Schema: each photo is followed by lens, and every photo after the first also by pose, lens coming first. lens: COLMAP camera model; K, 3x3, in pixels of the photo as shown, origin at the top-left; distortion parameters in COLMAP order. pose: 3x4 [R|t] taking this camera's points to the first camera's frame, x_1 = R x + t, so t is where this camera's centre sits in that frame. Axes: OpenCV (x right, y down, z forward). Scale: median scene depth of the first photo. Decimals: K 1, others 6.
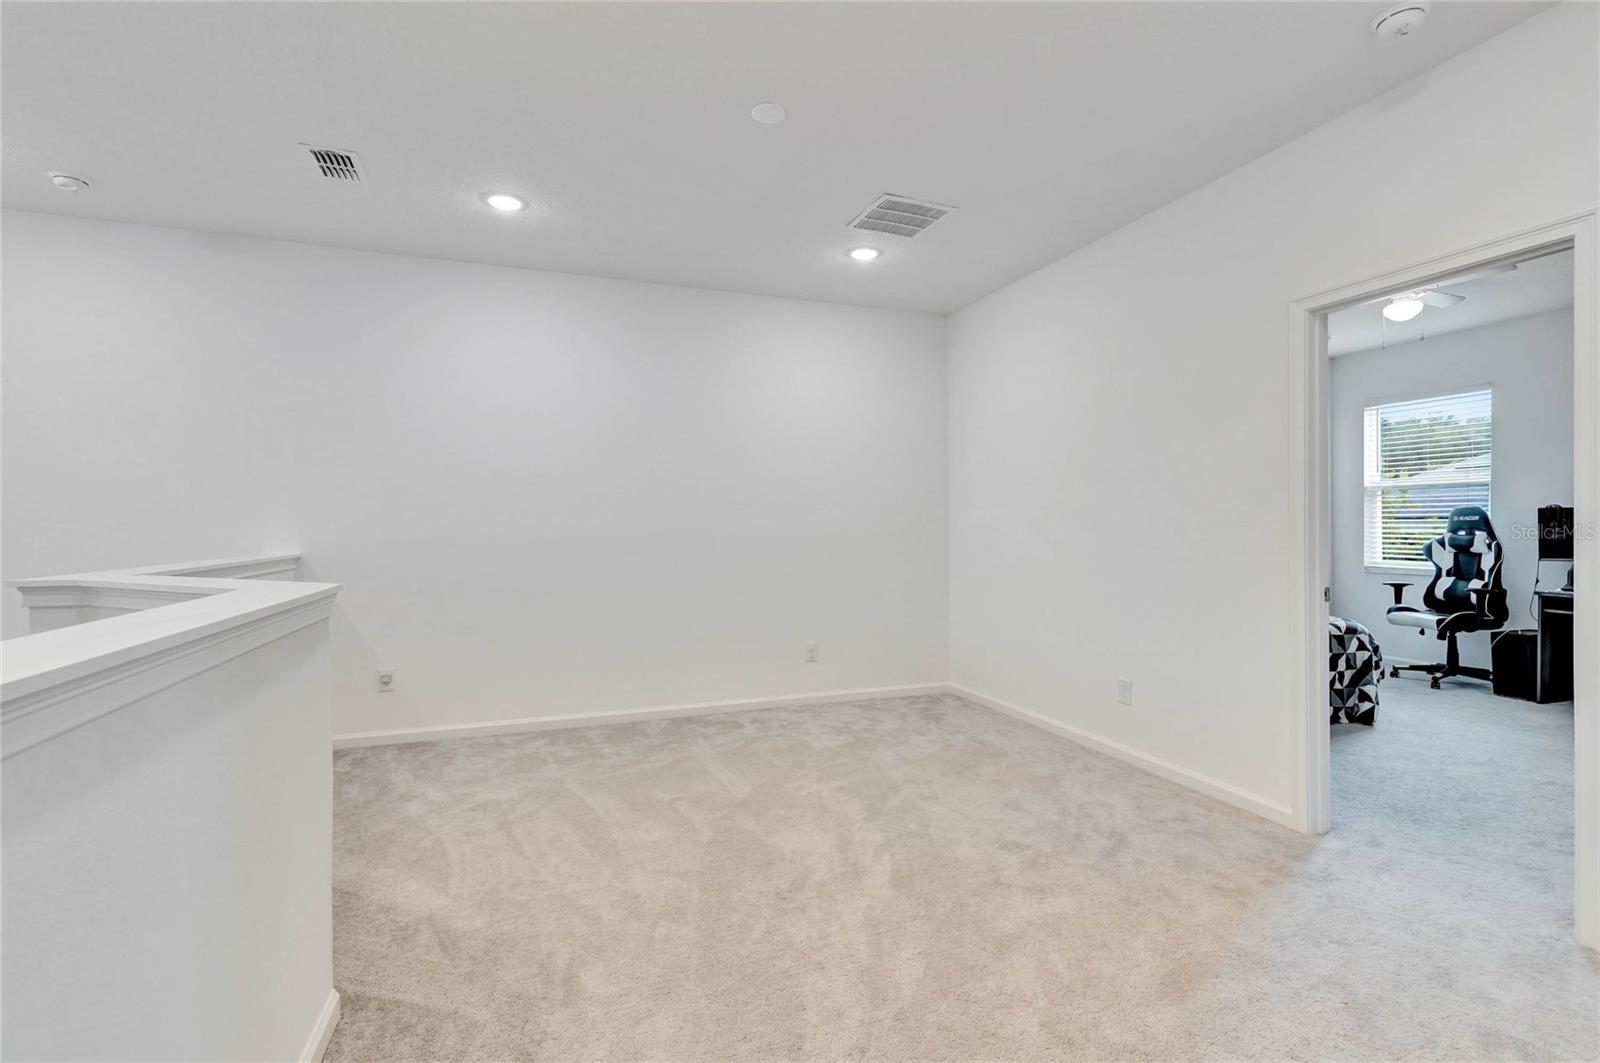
lens RADIAL K [[721.3, 0, 799.0], [0, 721.3, 528.2], [0, 0, 1]] dist [0.010676, -0.004046]
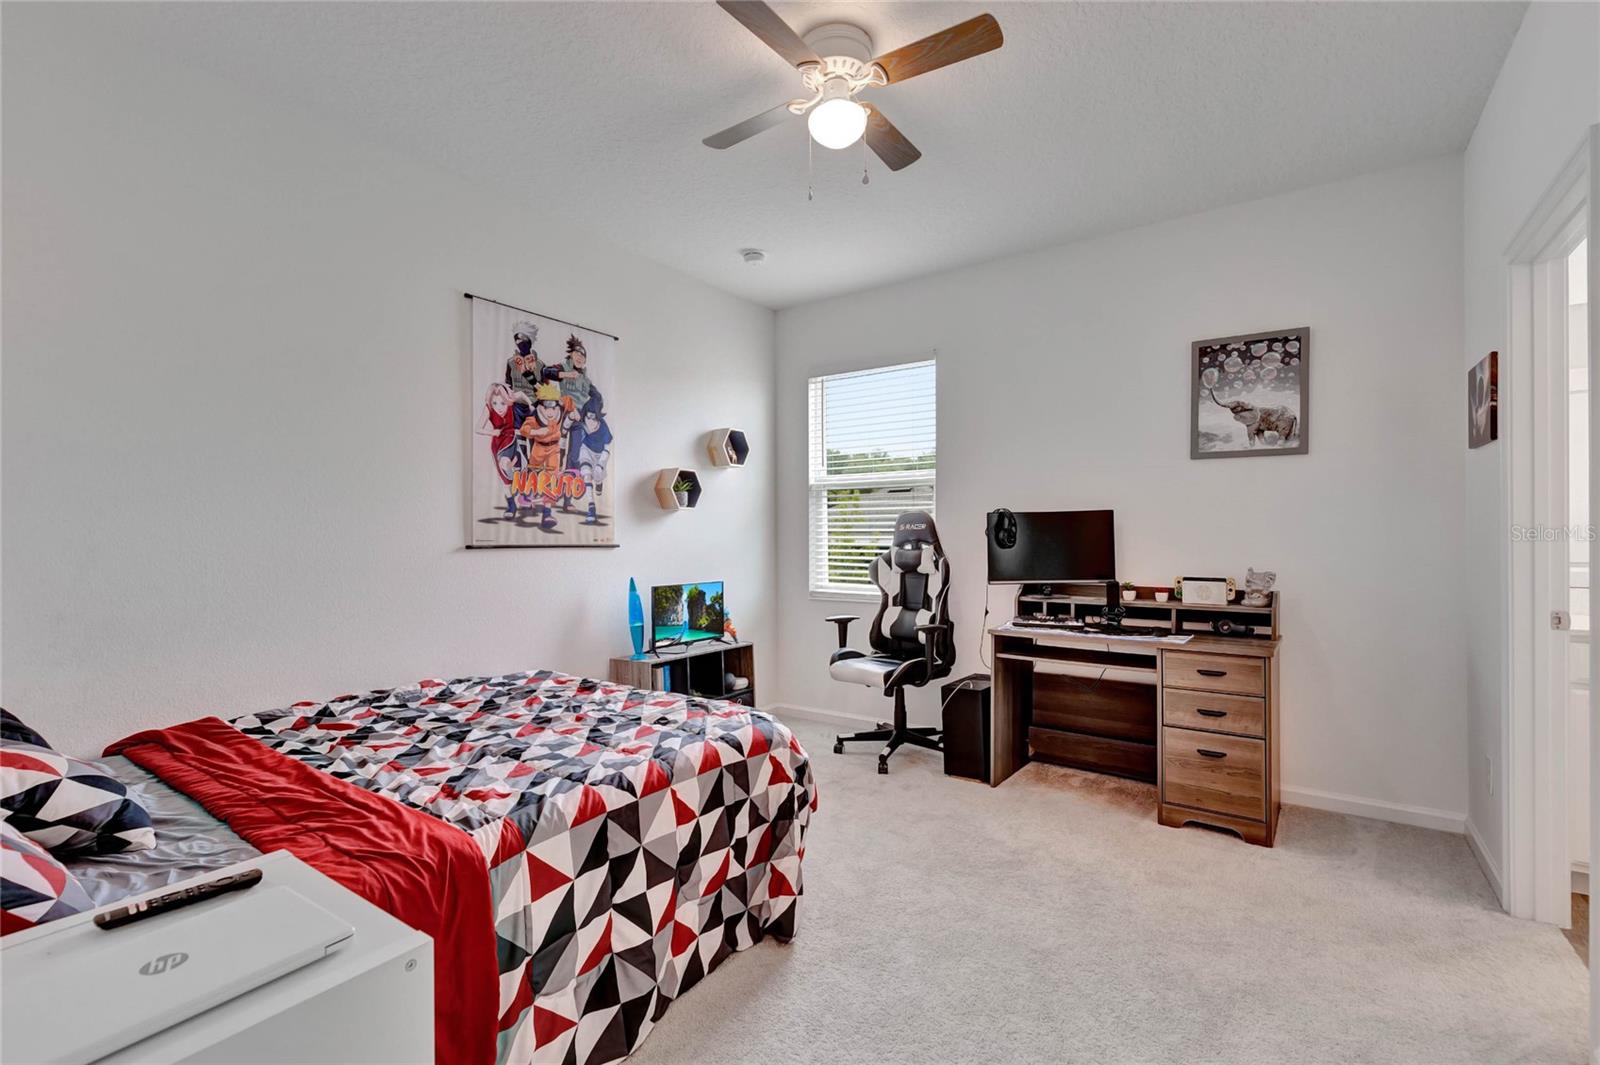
lens RADIAL K [[721.3, 0, 794.7], [0, 721.3, 538.4], [0, 0, 1]] dist [0.010676, -0.004046]
pose [[0.821730, -0.001488, 0.569875, 0.406993], [0.003033, 0.999994, -0.001762, -0.001421], [-0.569869, 0.003176, 0.821730, 0.471357]]
